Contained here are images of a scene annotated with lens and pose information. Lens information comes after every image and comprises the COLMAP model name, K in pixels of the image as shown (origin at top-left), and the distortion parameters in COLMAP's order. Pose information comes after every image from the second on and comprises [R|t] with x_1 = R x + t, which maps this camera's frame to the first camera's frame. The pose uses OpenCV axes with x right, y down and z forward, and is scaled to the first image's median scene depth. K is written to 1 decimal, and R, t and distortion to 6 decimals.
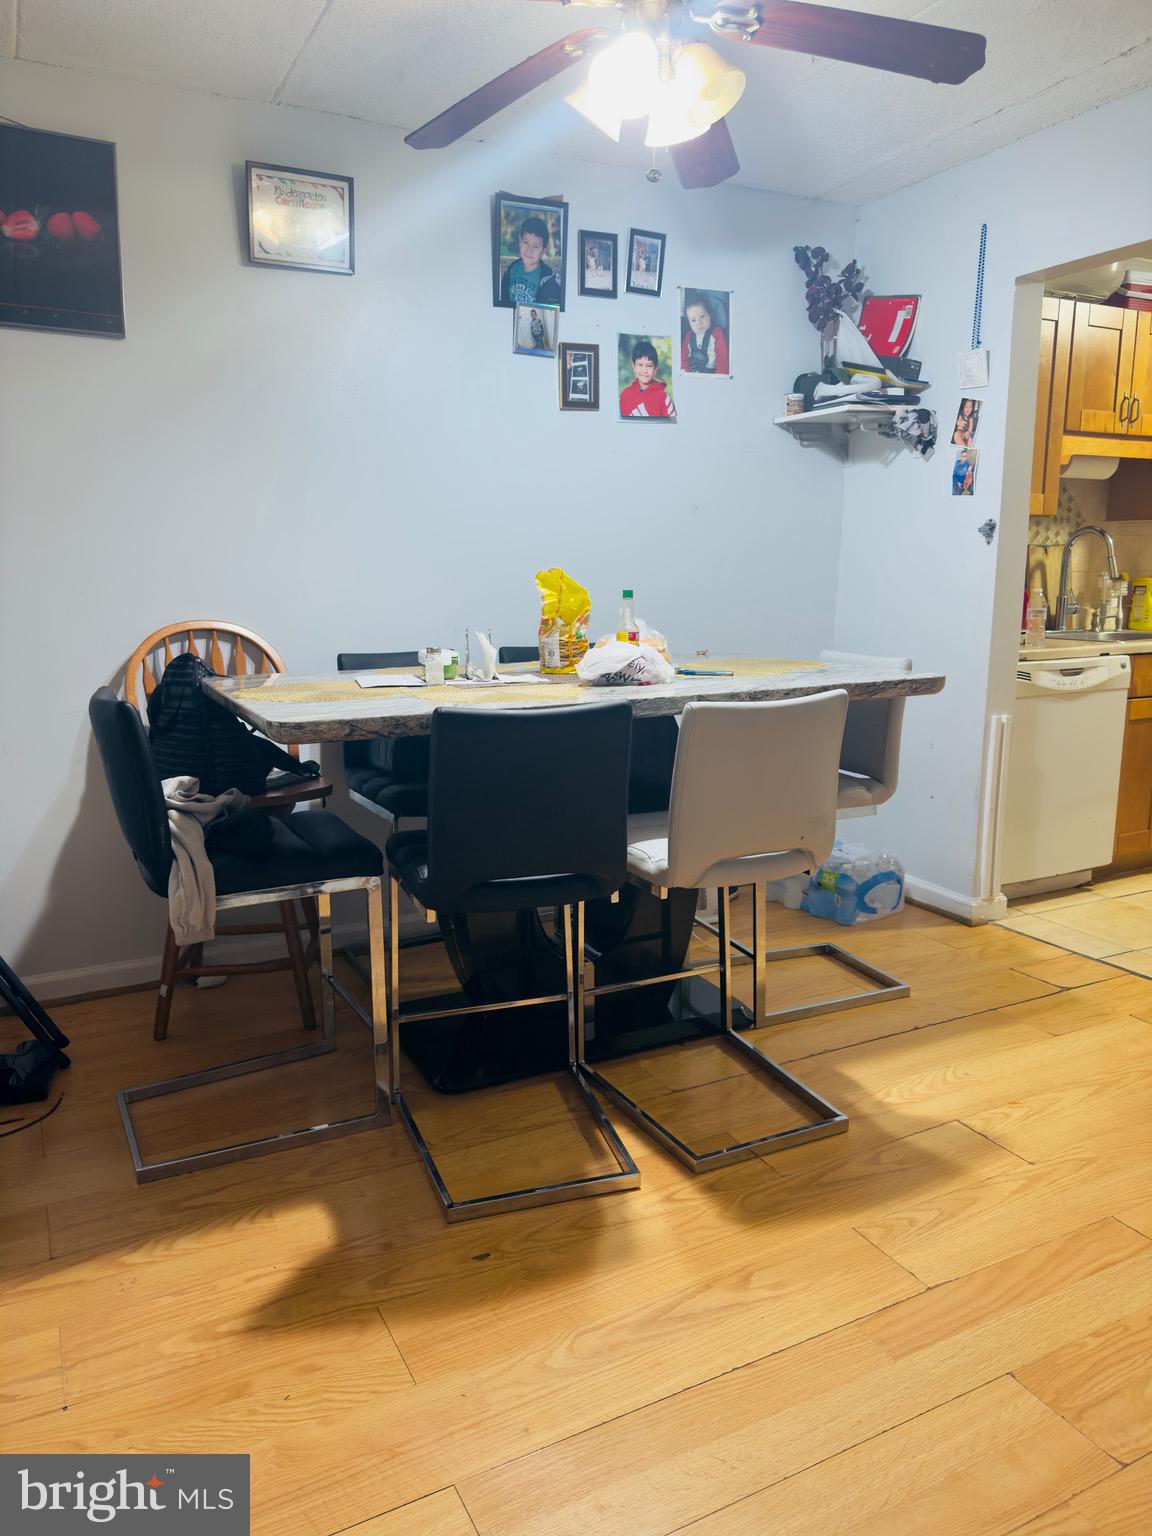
lens RADIAL K [[1072.7, 0, 574.4], [0, 1072.7, 761.8], [0, 0, 1]] dist [-0.004368, -0.006799]
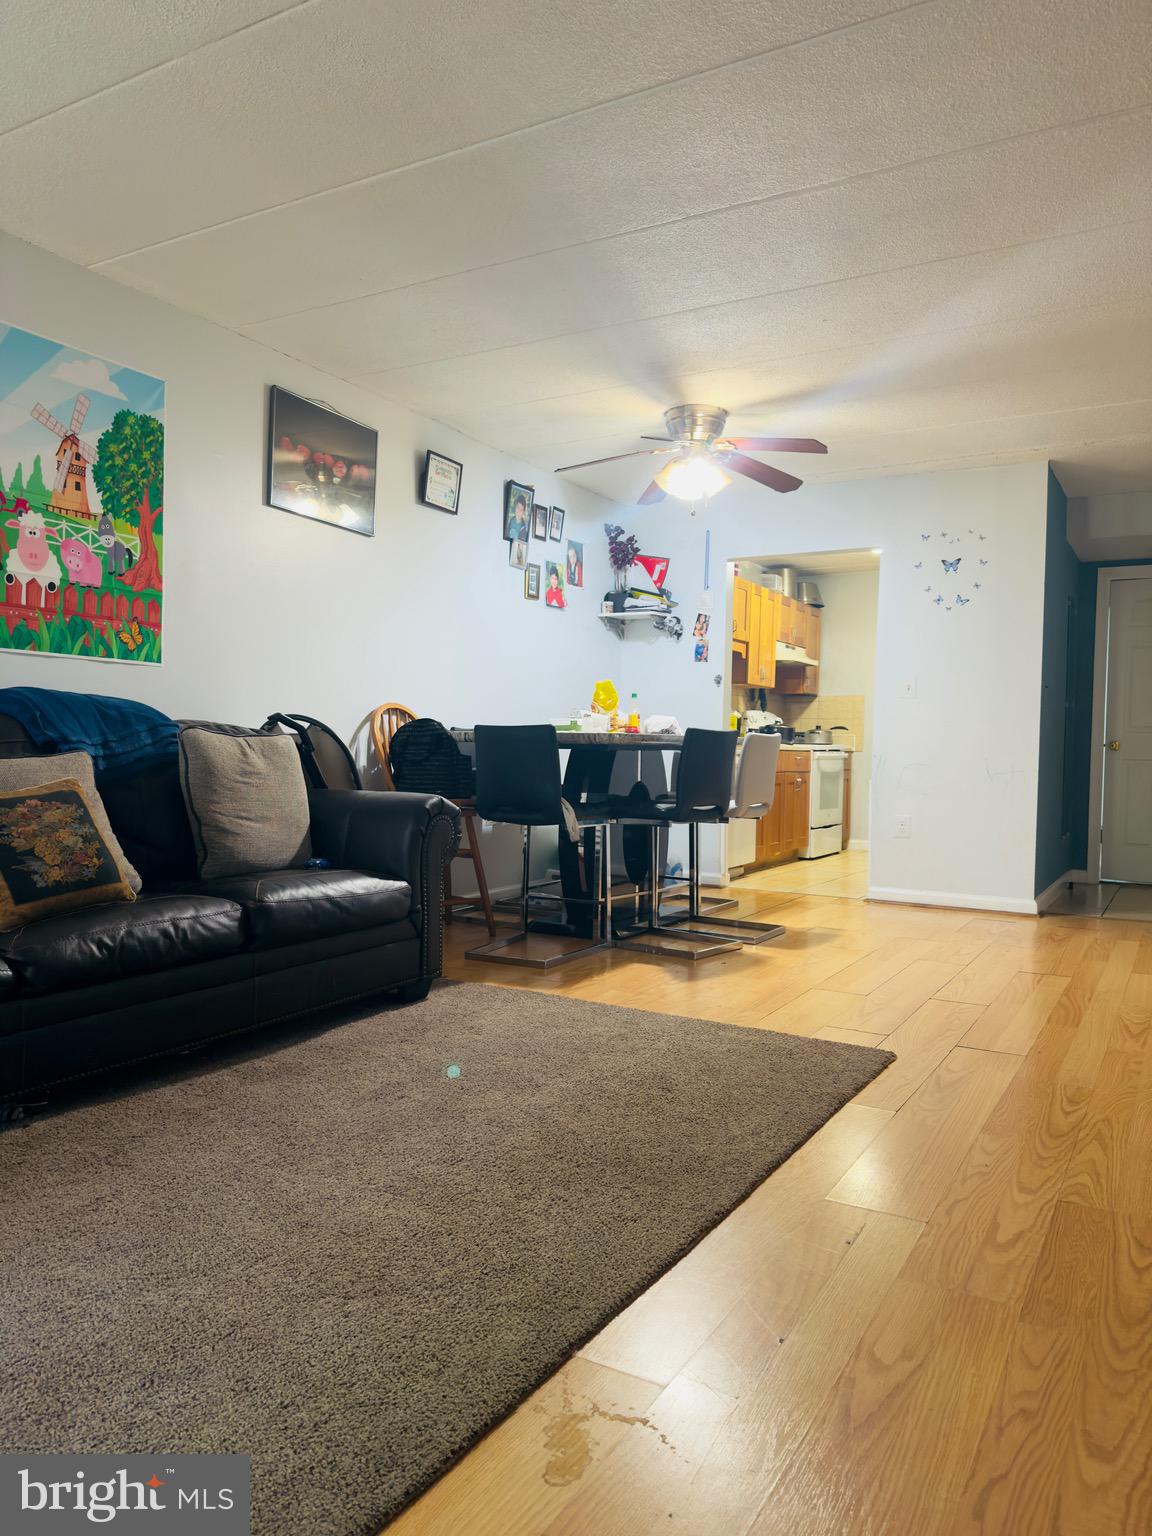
lens RADIAL K [[1072.7, 0, 579.0], [0, 1072.7, 770.9], [0, 0, 1]] dist [-0.004368, -0.006799]
pose [[0.825653, 0.006966, 0.564136, -0.896201], [0.083894, 0.987291, -0.134976, 0.184556], [-0.557906, 0.158771, 0.814575, -0.412565]]
